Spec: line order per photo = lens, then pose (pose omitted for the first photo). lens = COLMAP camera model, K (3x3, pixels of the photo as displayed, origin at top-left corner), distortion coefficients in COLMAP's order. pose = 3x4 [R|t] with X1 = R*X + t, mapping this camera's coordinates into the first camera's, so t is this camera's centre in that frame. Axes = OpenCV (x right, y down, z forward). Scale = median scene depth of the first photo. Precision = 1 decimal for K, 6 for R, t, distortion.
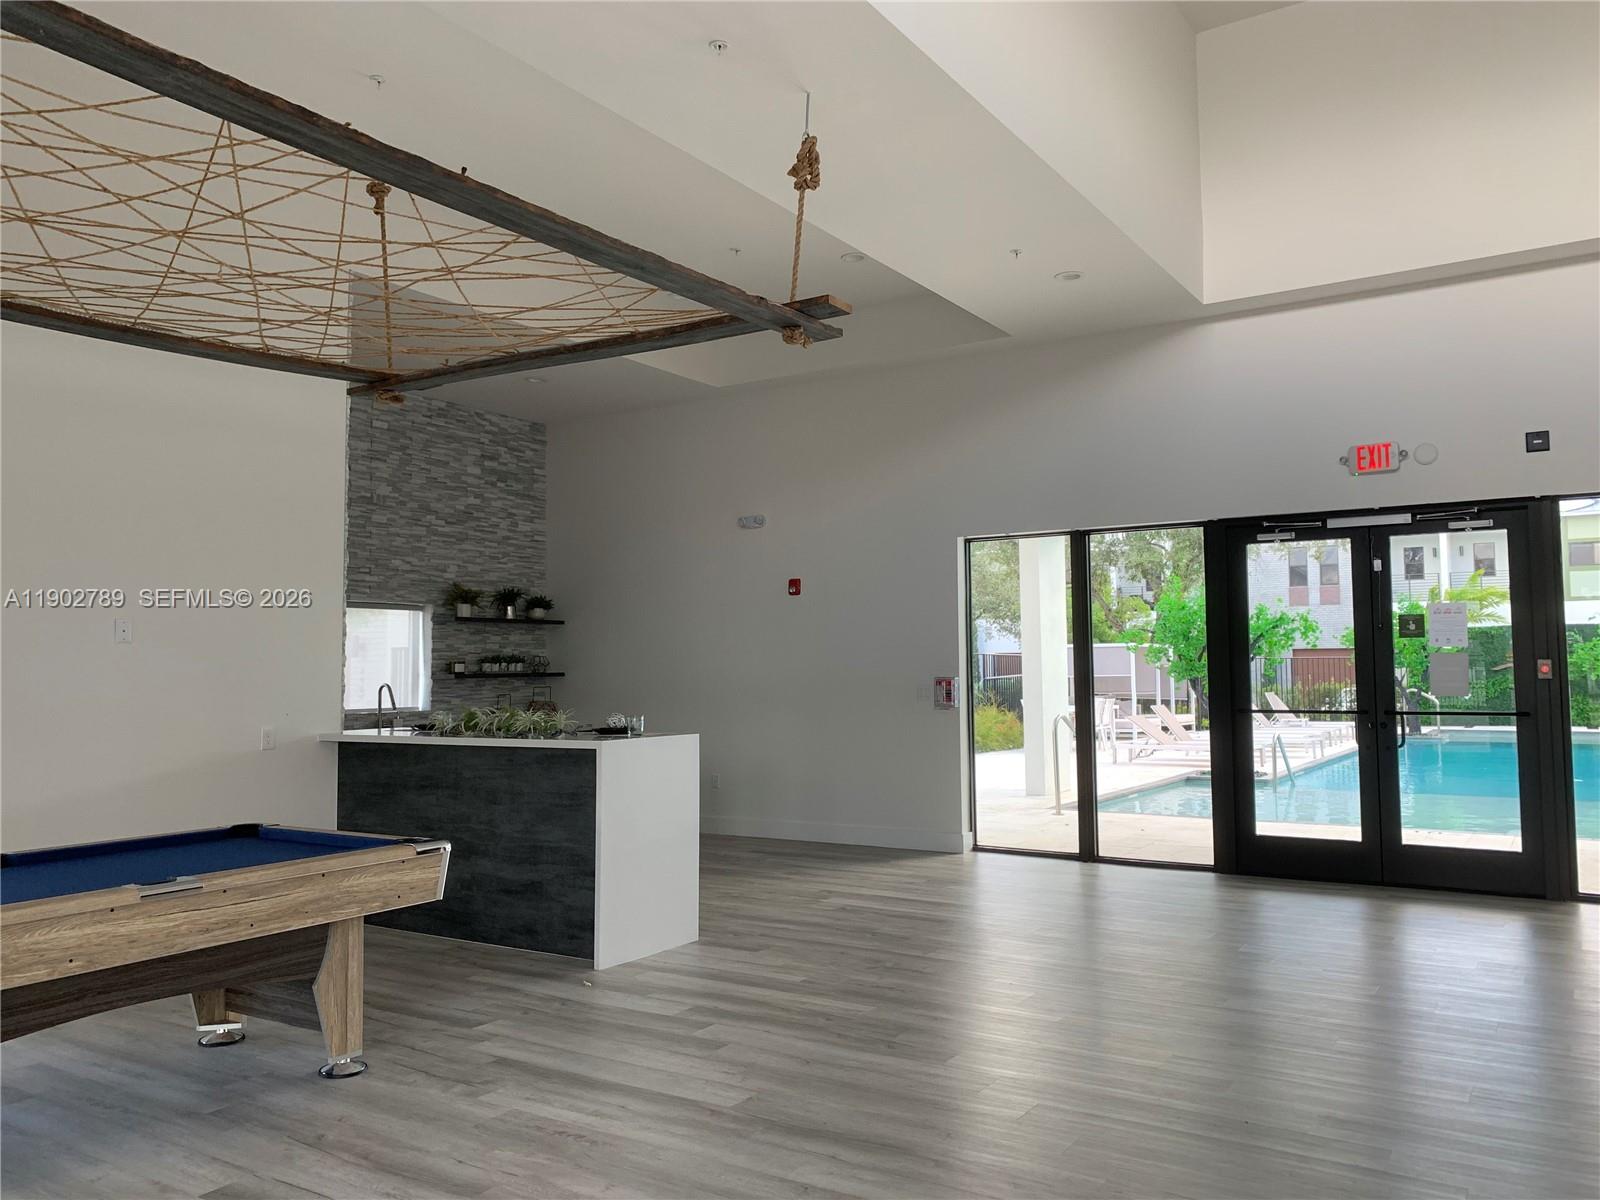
lens RADIAL K [[1220.8, 0, 800.0], [0, 1220.8, 600.0], [0, 0, 1]] dist [0.044072, 0.000114]
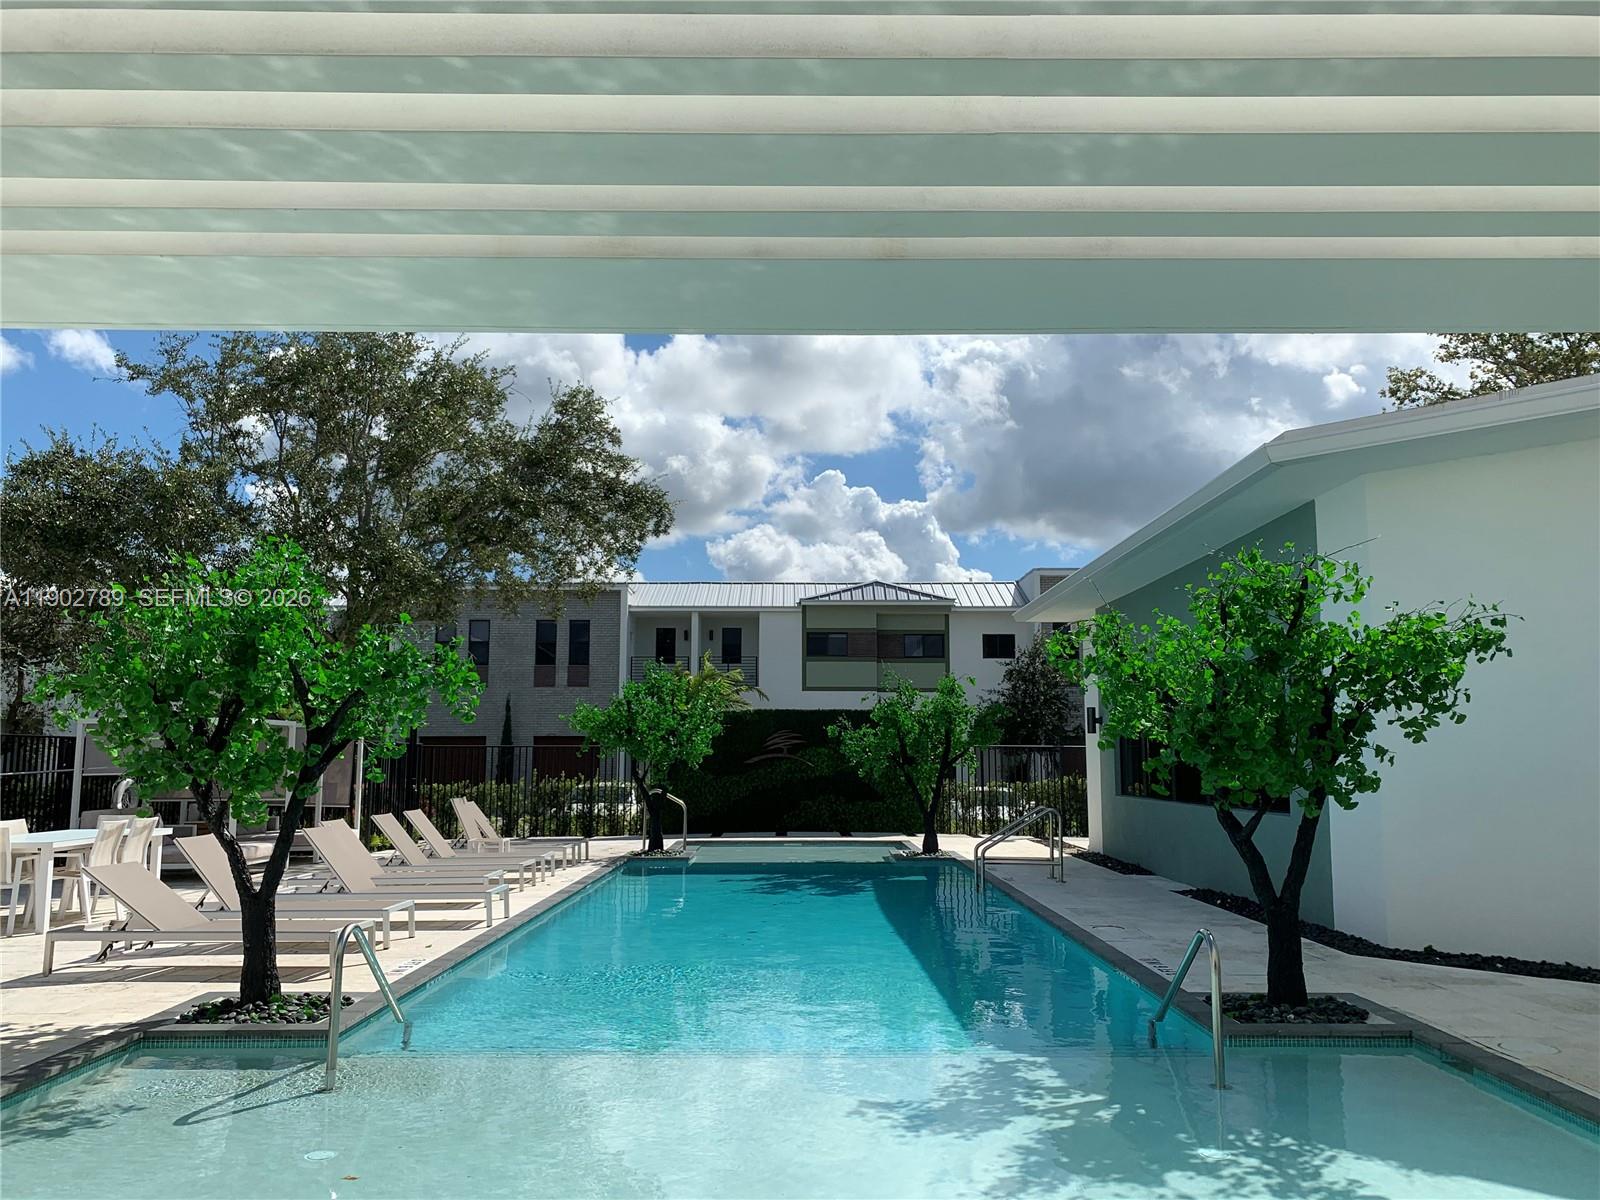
lens RADIAL K [[1220.8, 0, 800.0], [0, 1220.8, 600.0], [0, 0, 1]] dist [0.044072, 0.000114]
pose [[0.839363, 0.084954, 0.536891, 0.290597], [-0.044053, 0.995094, -0.088585, 0.037163], [-0.541783, 0.050704, 0.838988, 0.583140]]
